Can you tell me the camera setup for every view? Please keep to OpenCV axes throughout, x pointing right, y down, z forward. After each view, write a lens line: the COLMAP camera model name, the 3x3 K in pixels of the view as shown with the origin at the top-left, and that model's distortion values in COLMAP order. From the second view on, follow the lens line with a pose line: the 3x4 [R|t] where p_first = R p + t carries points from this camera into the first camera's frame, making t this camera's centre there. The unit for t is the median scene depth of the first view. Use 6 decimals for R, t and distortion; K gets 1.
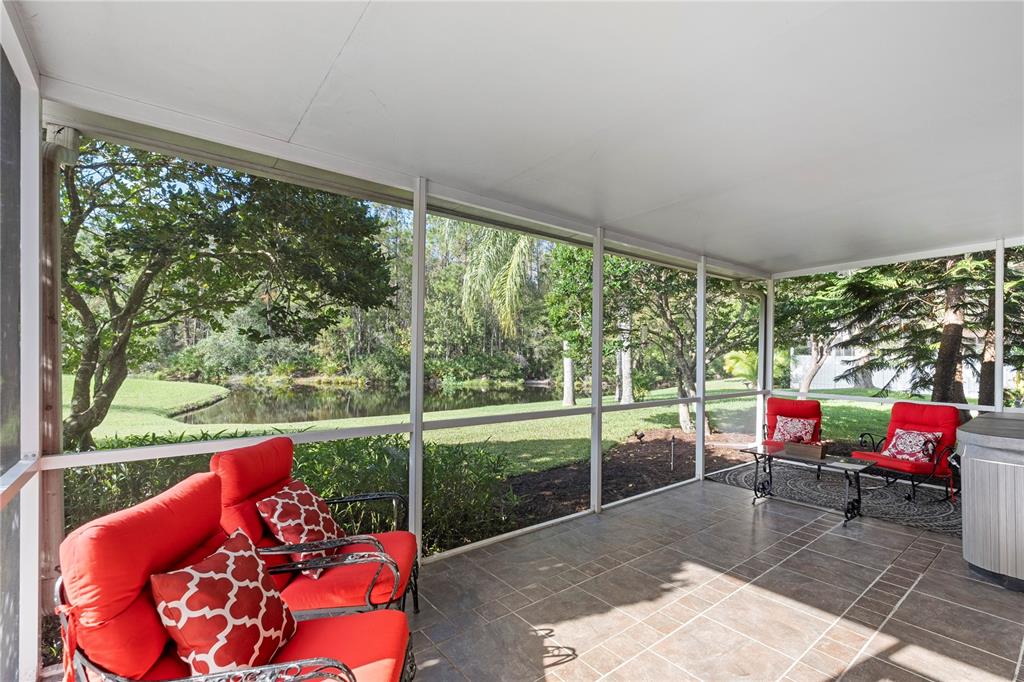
lens RADIAL K [[448.5, 0, 523.2], [0, 448.5, 355.0], [0, 0, 1]] dist [-0.010849, 0.002867]
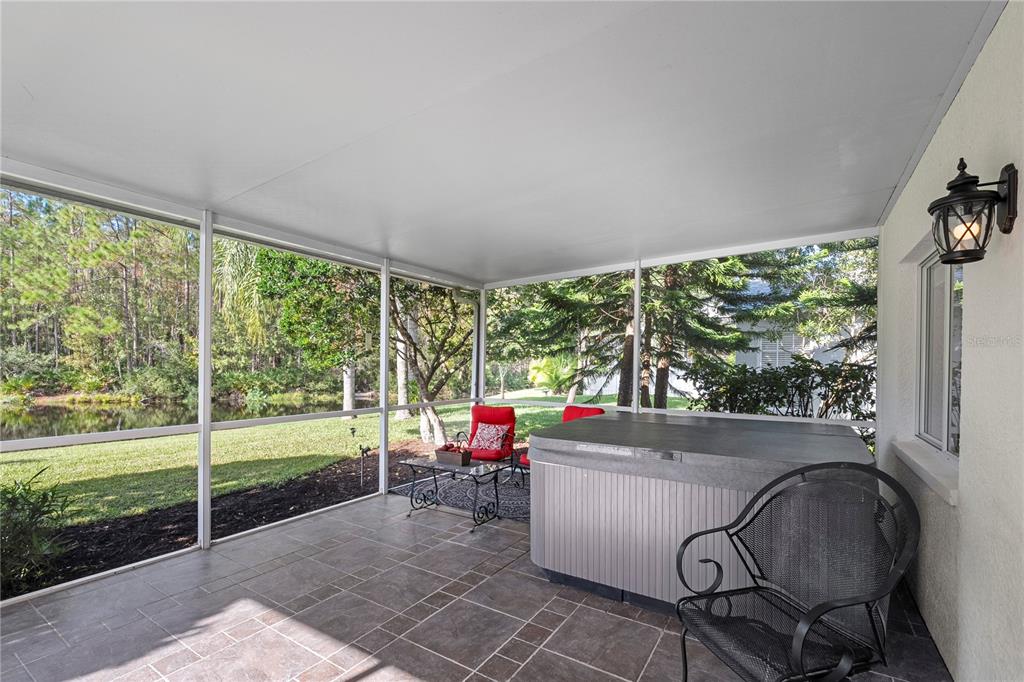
lens RADIAL K [[448.5, 0, 511.8], [0, 448.5, 368.9], [0, 0, 1]] dist [-0.010849, 0.002867]
pose [[0.947971, -0.006055, 0.318298, 0.036030], [0.004233, 0.999970, 0.006417, 0.000919], [-0.318327, -0.004736, 0.947969, 0.001569]]
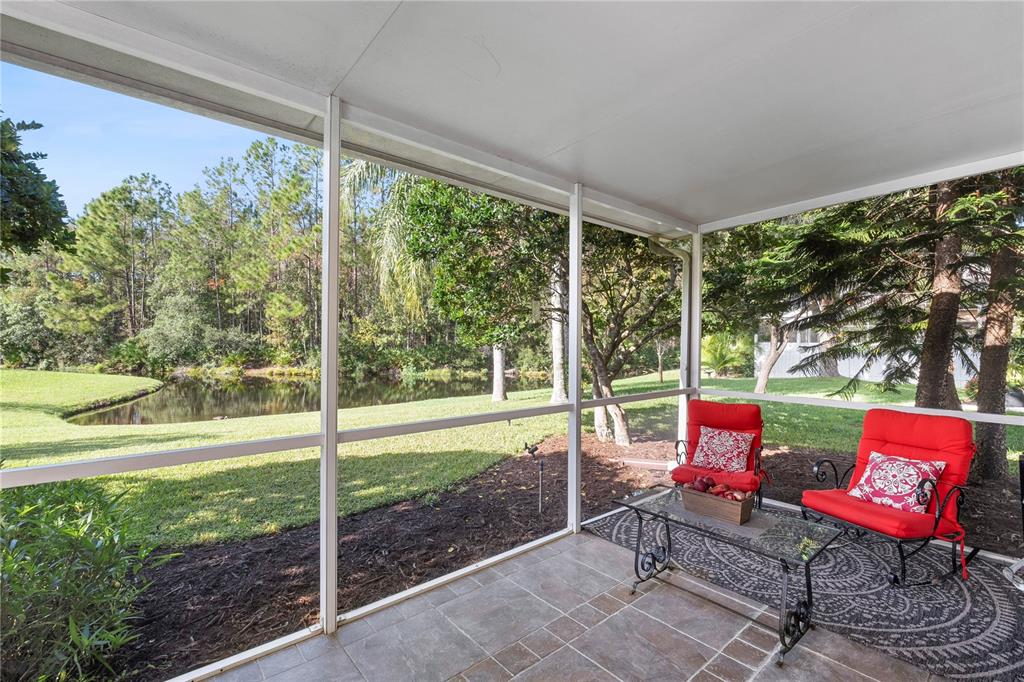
lens RADIAL K [[448.5, 0, 520.7], [0, 448.5, 347.6], [0, 0, 1]] dist [-0.010849, 0.002867]
pose [[0.998973, -0.005238, 0.044998, 0.029771], [0.004897, 0.999958, 0.007684, 0.001008], [-0.045036, -0.007455, 0.998958, 0.037304]]
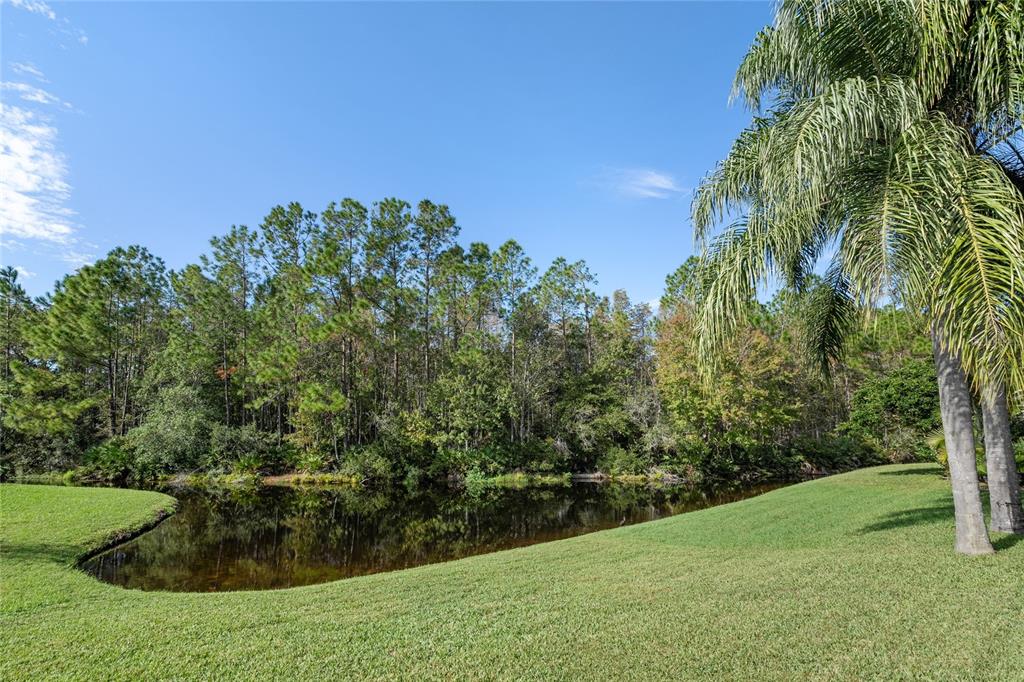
lens RADIAL K [[481.4, 0, 534.4], [0, 481.4, 406.7], [0, 0, 1]] dist [-0.004897, 0.000347]
pose [[0.996528, -0.009239, 0.082739, -0.130700], [0.015066, 0.997428, -0.070080, -0.003746], [-0.081879, 0.071083, 0.994104, 0.157586]]
